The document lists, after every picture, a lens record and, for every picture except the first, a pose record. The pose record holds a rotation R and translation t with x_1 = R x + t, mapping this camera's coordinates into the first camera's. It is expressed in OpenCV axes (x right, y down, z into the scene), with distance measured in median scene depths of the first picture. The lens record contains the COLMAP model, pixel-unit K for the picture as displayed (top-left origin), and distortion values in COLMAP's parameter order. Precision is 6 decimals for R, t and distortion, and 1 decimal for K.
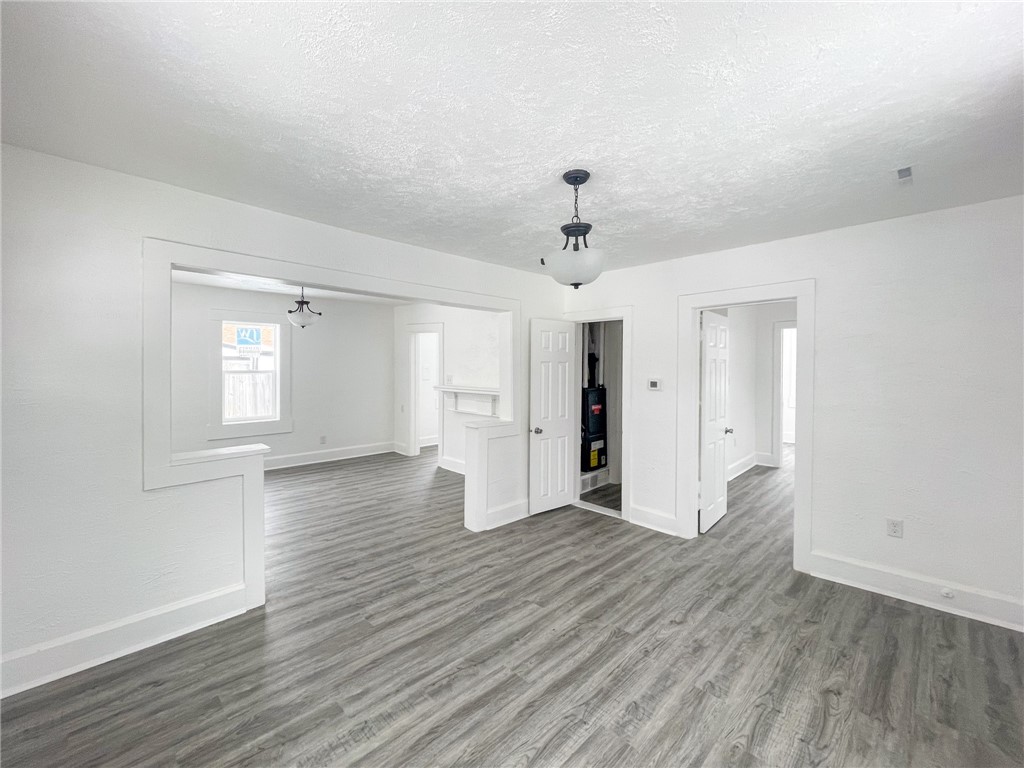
lens RADIAL K [[428.9, 0, 506.2], [0, 428.9, 372.1], [0, 0, 1]] dist [-0.001141, 0.000308]
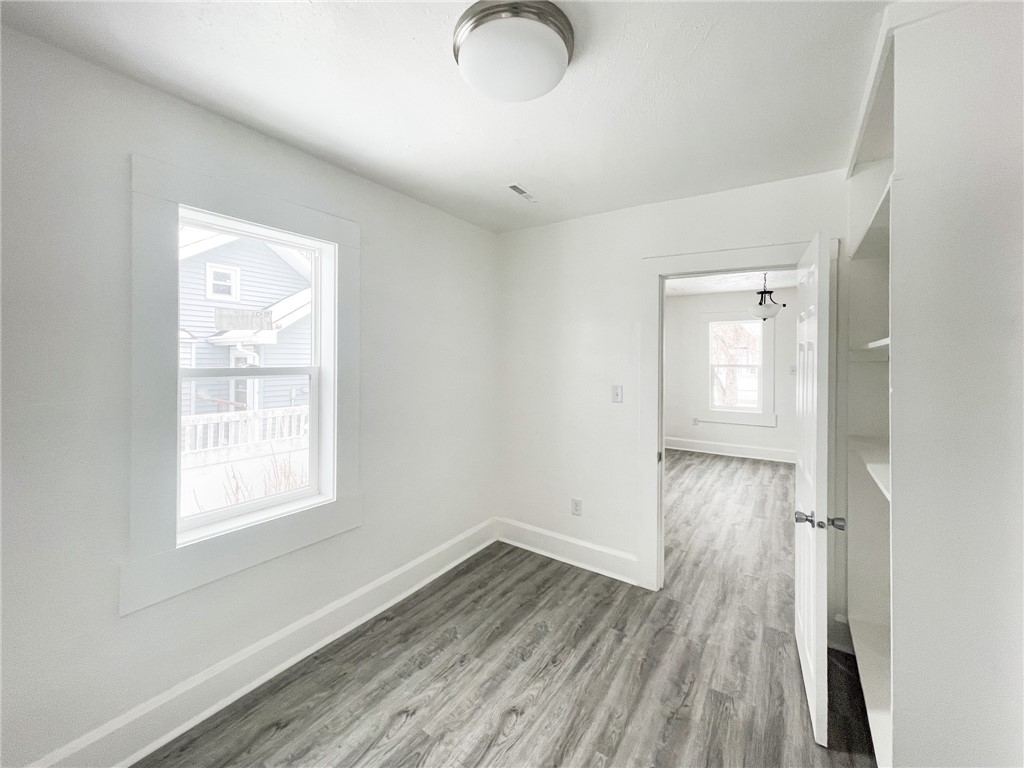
lens RADIAL K [[416.2, 0, 498.6], [0, 416.2, 382.7], [0, 0, 1]] dist [-0.000840, 0.000072]
pose [[-0.982642, -0.005921, -0.185416, 1.226203], [-0.019868, 0.997101, 0.073455, -0.012360], [0.184444, 0.075864, -0.979911, 1.836285]]
